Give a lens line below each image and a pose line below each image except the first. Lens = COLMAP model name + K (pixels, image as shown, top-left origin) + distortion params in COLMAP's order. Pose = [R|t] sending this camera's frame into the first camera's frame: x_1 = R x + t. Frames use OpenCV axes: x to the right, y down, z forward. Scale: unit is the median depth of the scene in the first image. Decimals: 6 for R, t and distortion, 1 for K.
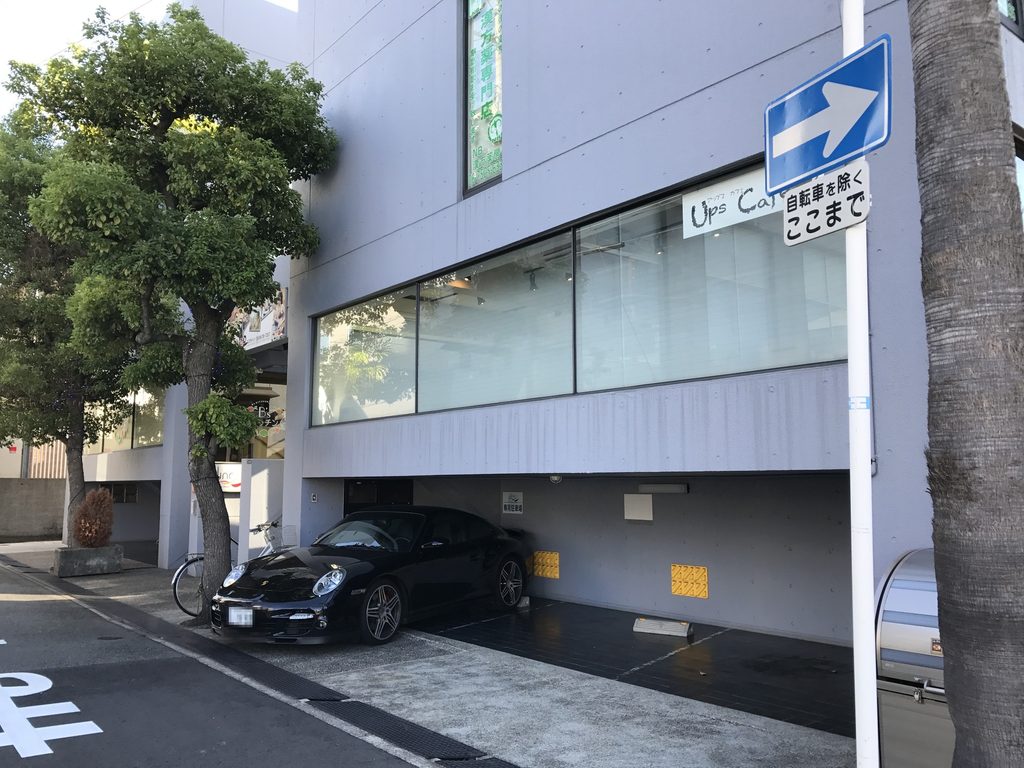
lens RADIAL K [[842.6, 0, 511.5], [0, 842.6, 383.7], [0, 0, 1]] dist [0.033111, -0.032169]
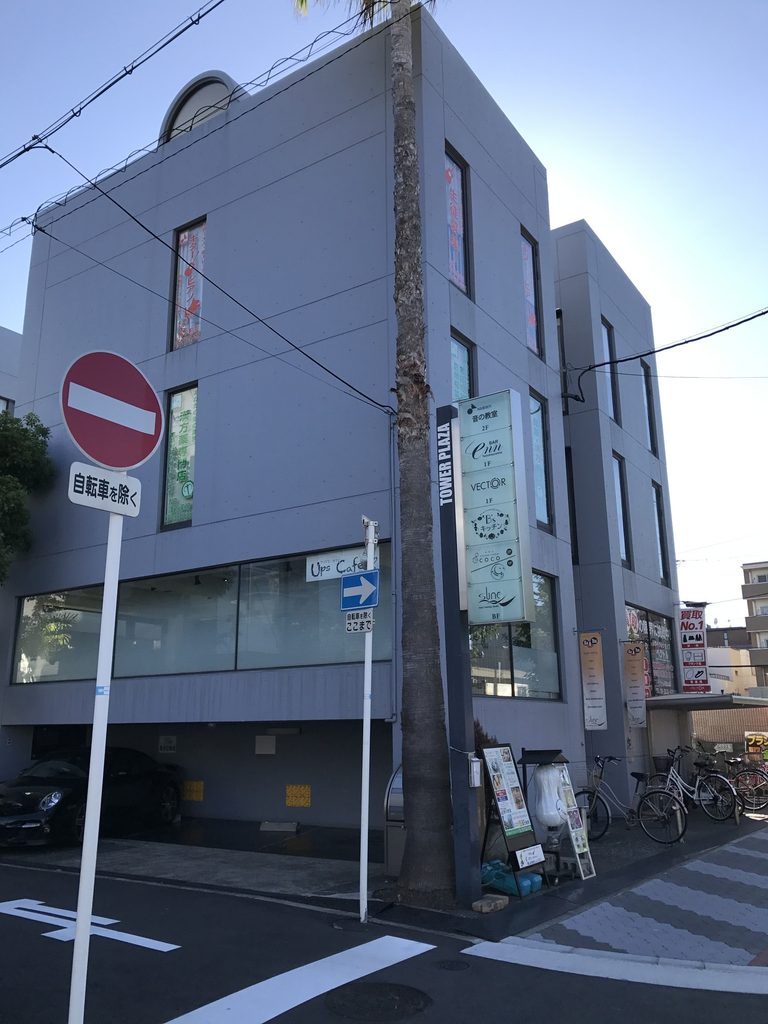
lens RADIAL K [[842.6, 0, 382.1], [0, 842.6, 502.1], [0, 0, 1]] dist [0.033111, -0.032169]
pose [[0.953844, 0.071380, 0.291697, -0.194983], [-0.028808, 0.988610, -0.147718, -0.097235], [-0.298919, 0.132496, 0.945036, -0.840933]]
